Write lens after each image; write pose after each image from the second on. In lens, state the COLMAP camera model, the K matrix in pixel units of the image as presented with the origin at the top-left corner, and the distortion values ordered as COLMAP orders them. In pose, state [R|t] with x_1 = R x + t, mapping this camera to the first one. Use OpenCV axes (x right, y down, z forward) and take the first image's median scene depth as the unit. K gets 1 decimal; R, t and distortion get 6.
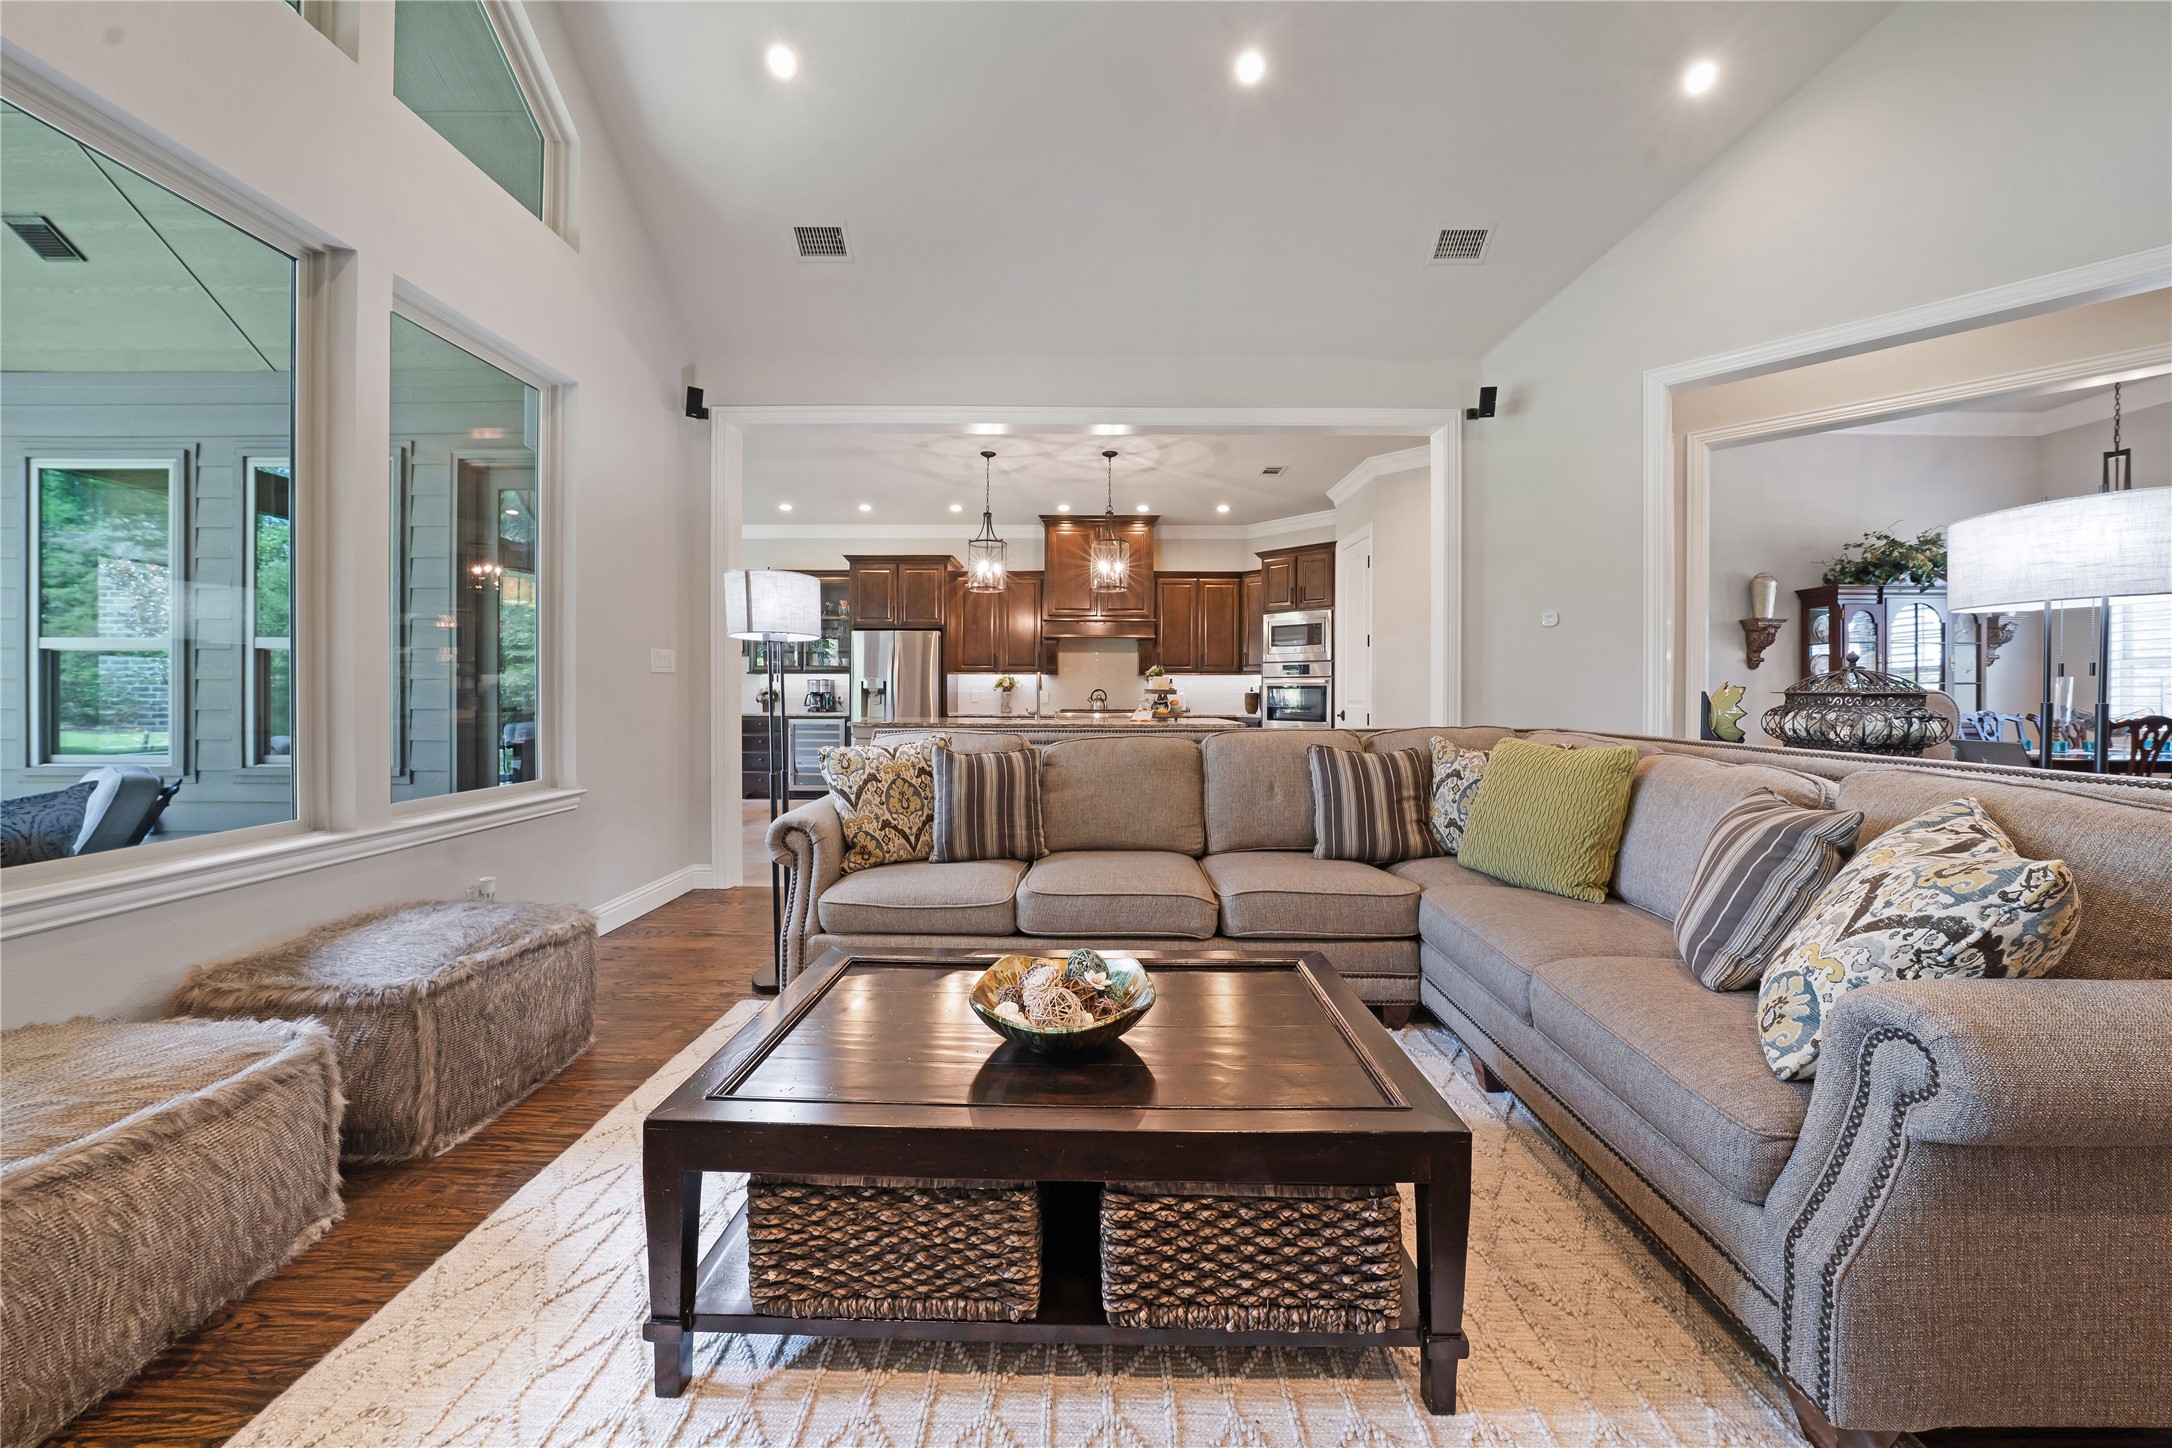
lens RADIAL K [[751.5, 0, 1097.1], [0, 751.5, 705.7], [0, 0, 1]] dist [-0.020760, 0.001241]
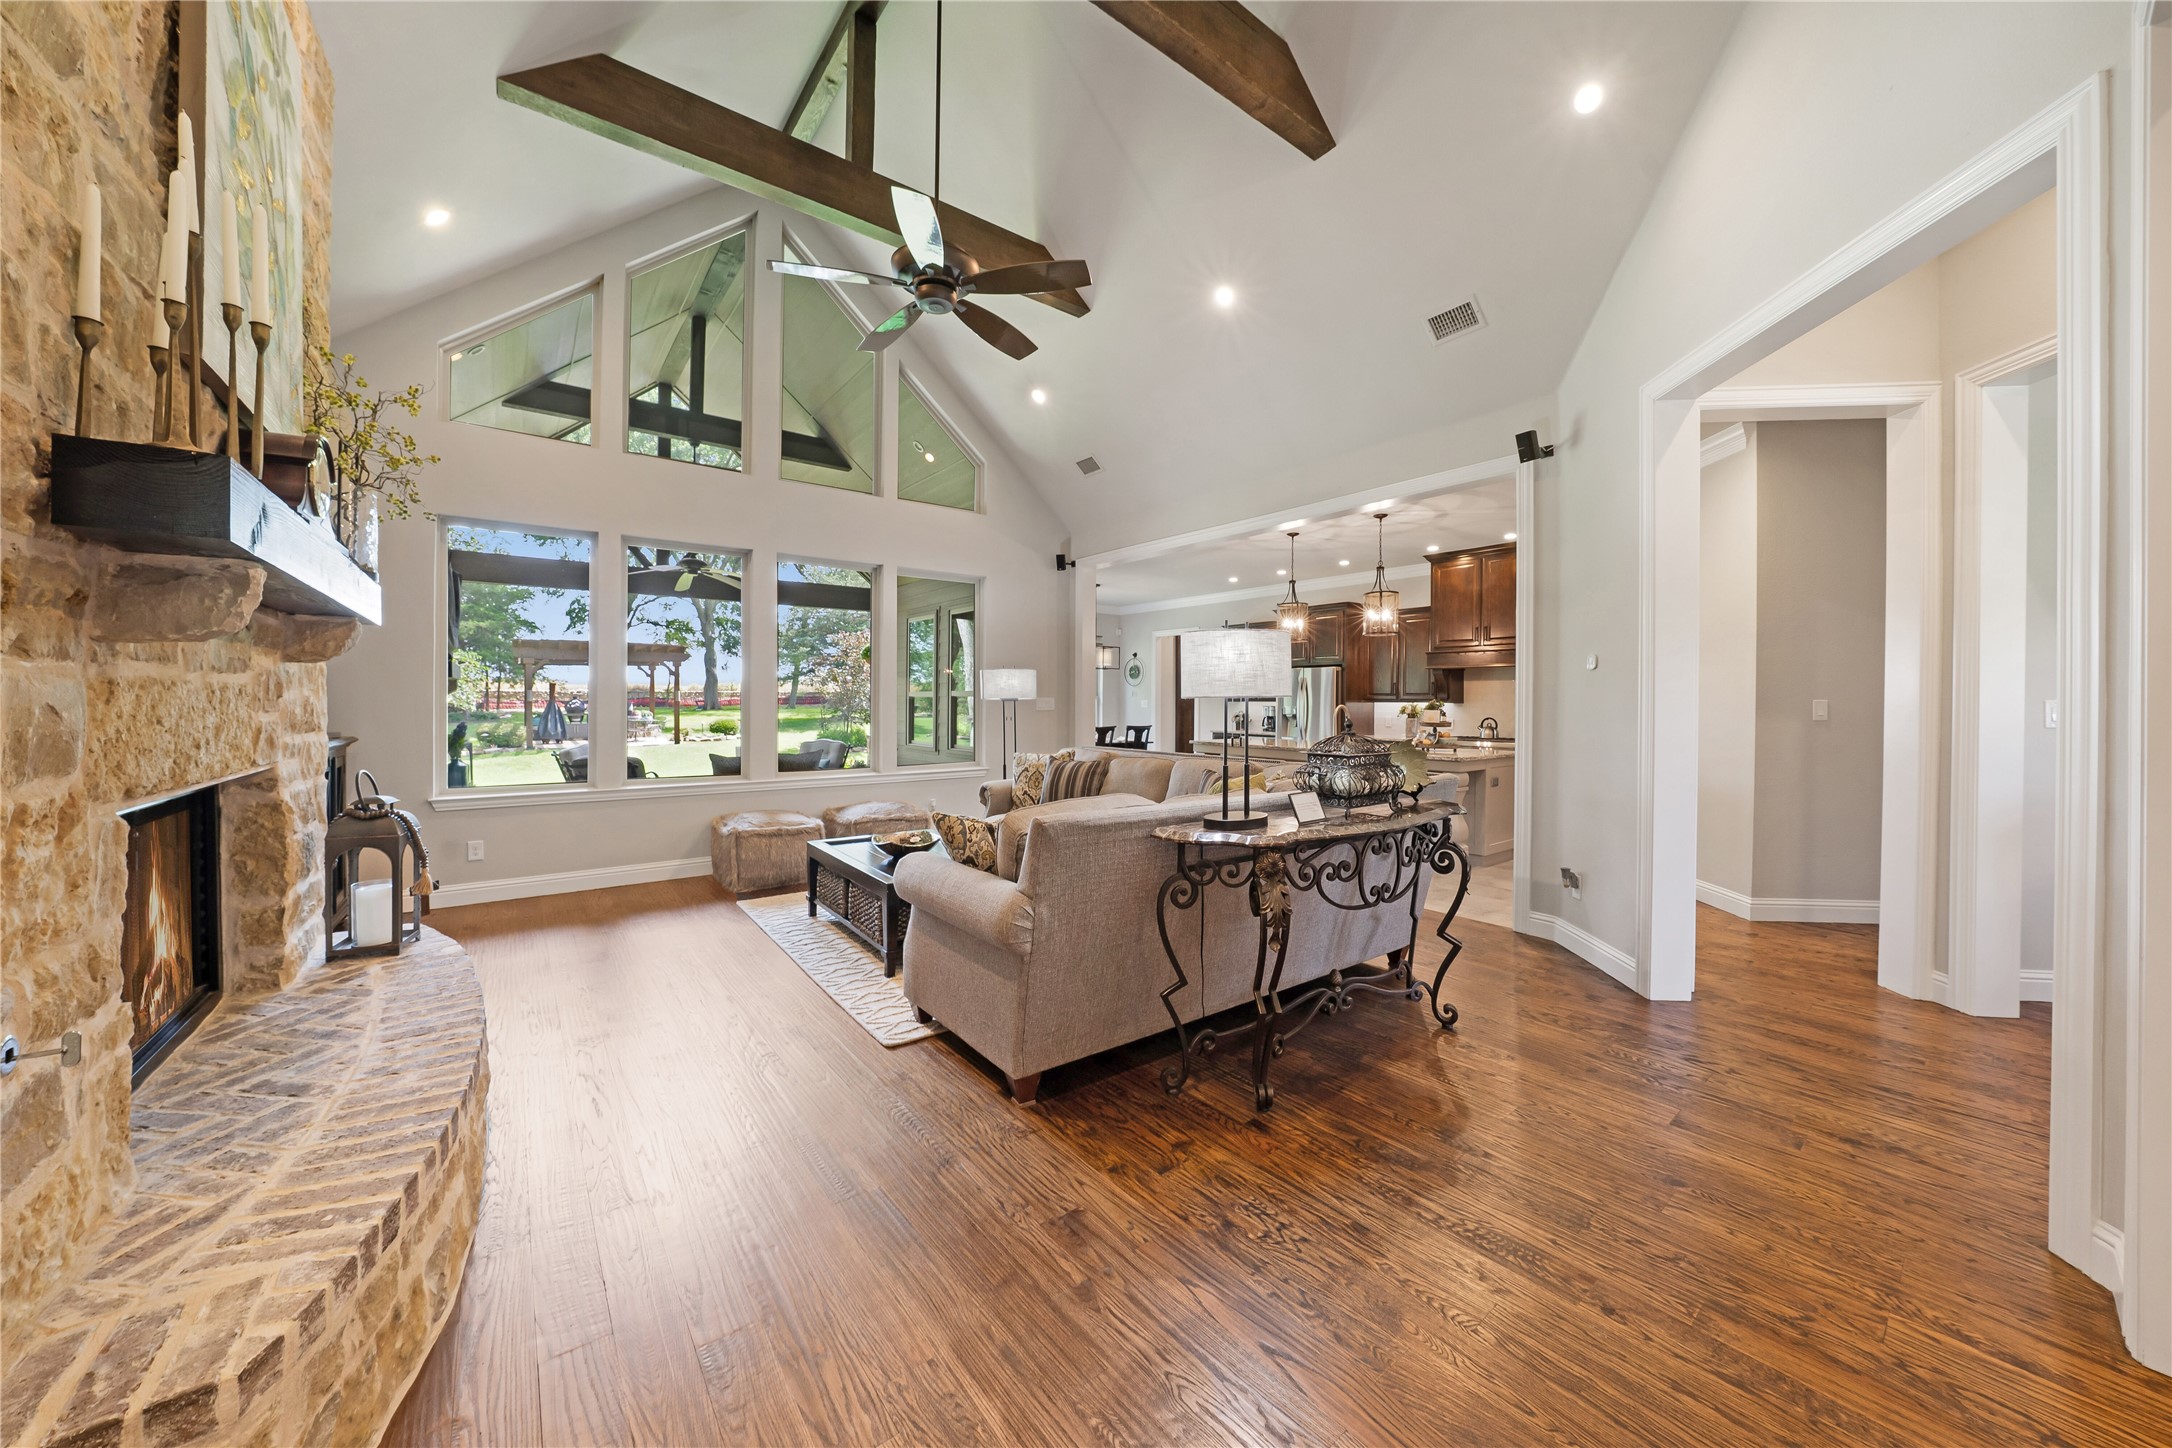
lens RADIAL K [[751.5, 0, 1090.2], [0, 751.5, 710.2], [0, 0, 1]] dist [-0.020760, 0.001241]
pose [[0.608650, 0.011373, -0.793357, 1.382597], [-0.018471, 0.999829, 0.000162, -0.065297], [0.793224, 0.014555, 0.608756, -0.089222]]
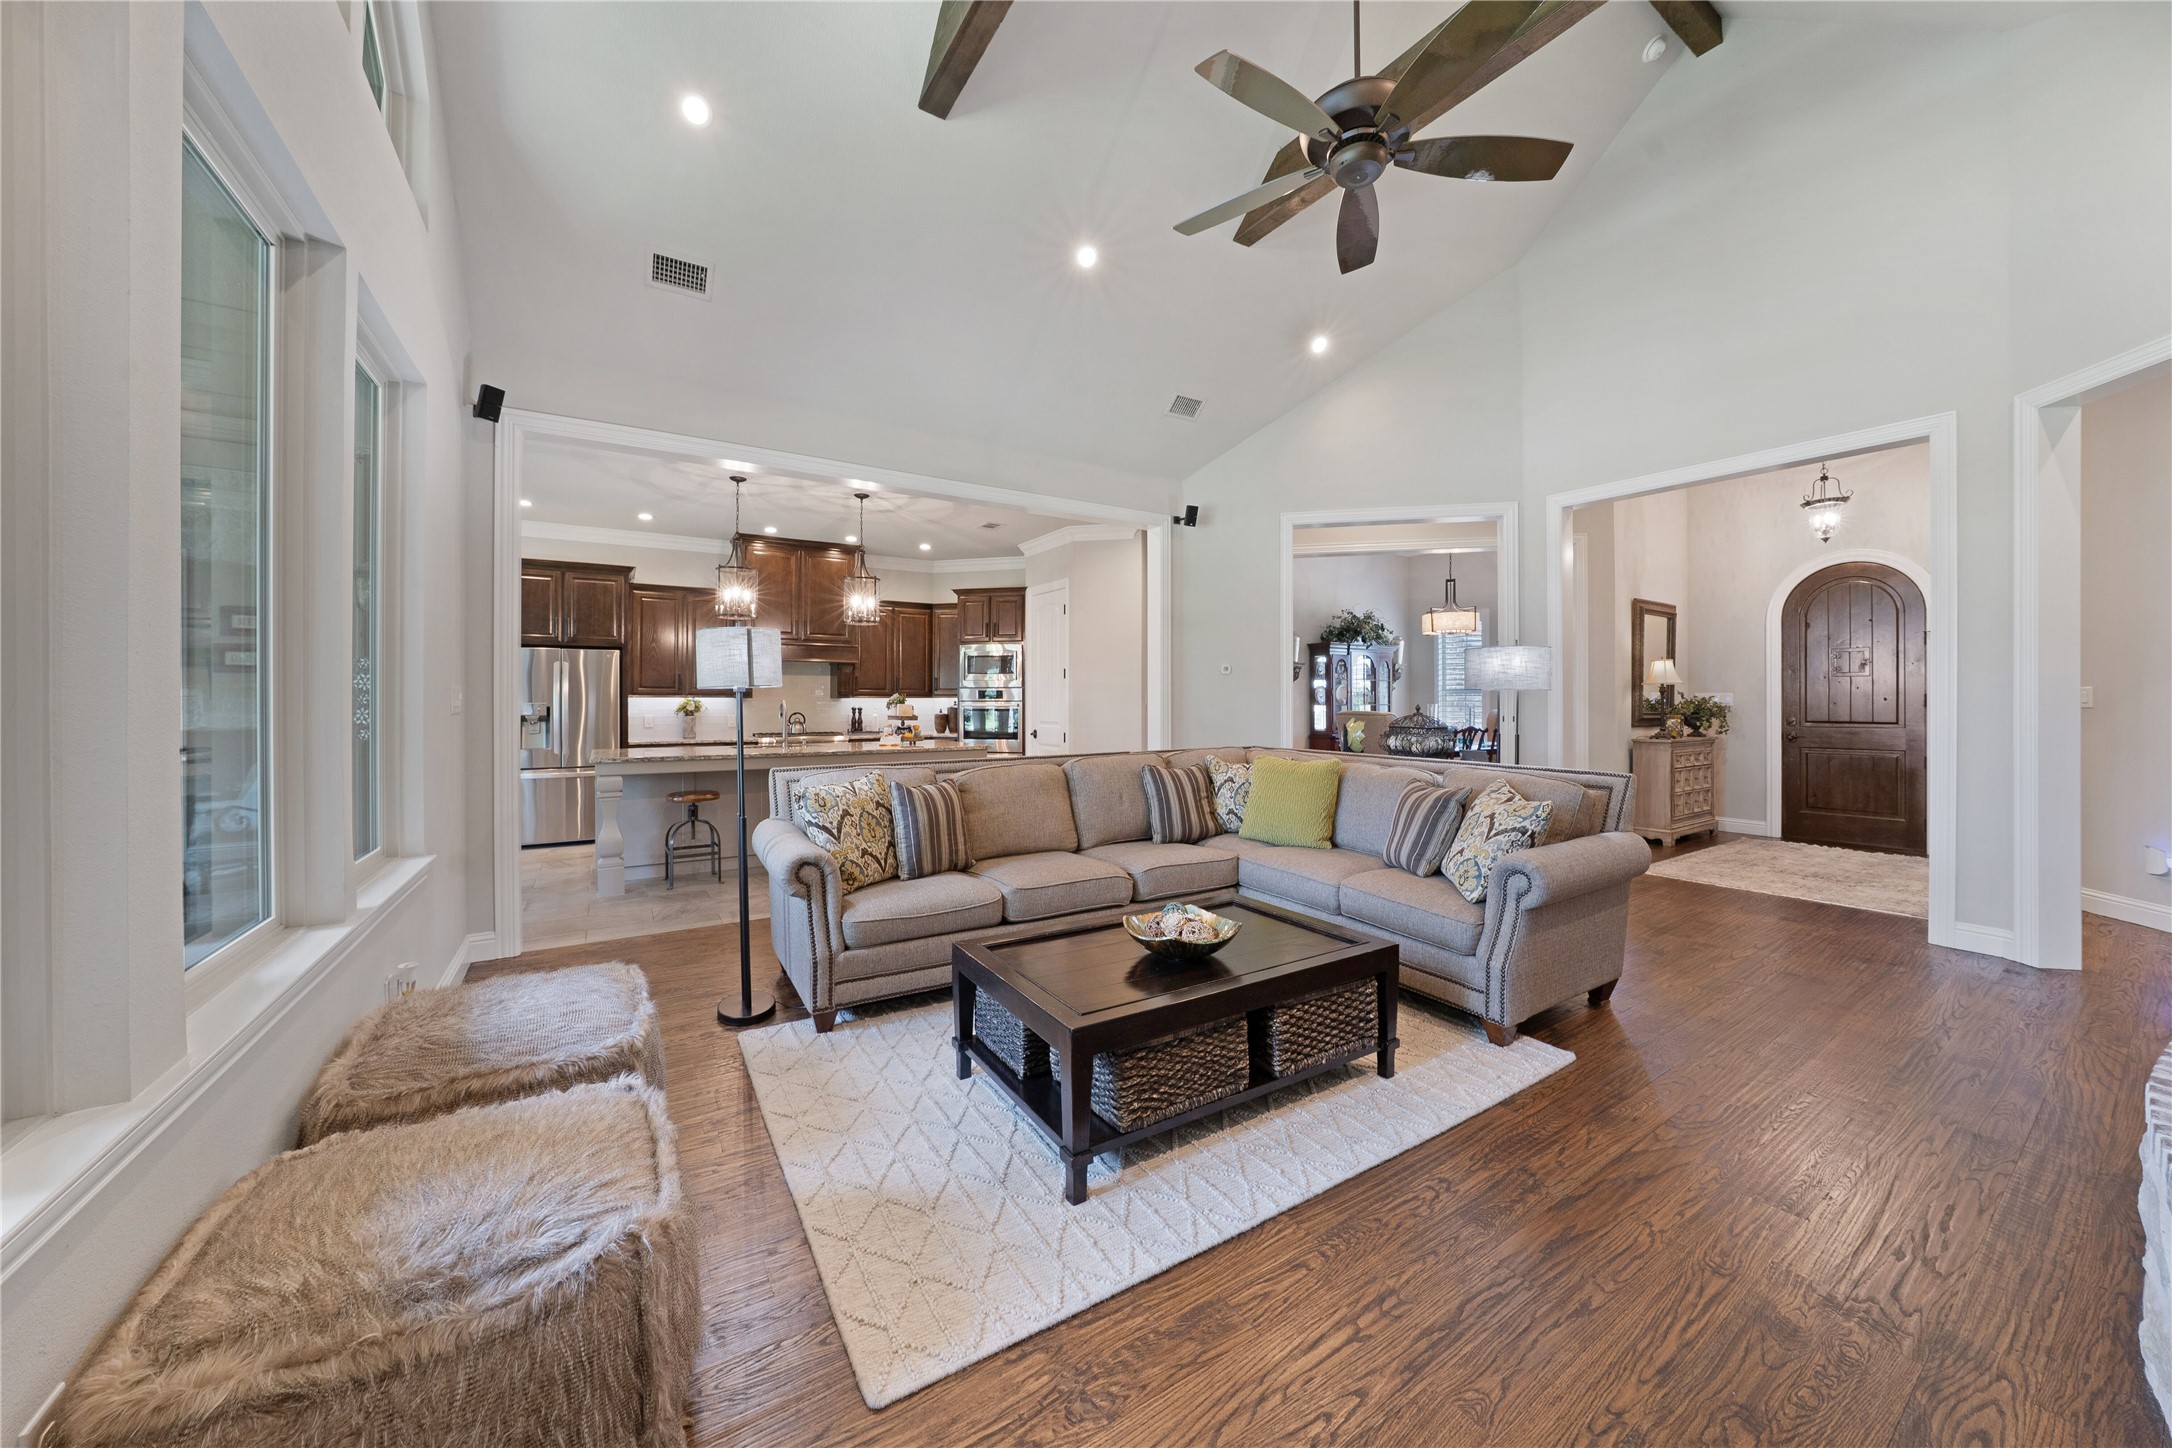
lens RADIAL K [[751.5, 0, 1100.5], [0, 751.5, 715.2], [0, 0, 1]] dist [-0.020760, 0.001241]
pose [[0.842047, -0.012623, 0.539257, -0.577484], [0.012323, 0.999915, 0.004165, -0.051110], [-0.539264, 0.003138, 0.842131, -0.160691]]
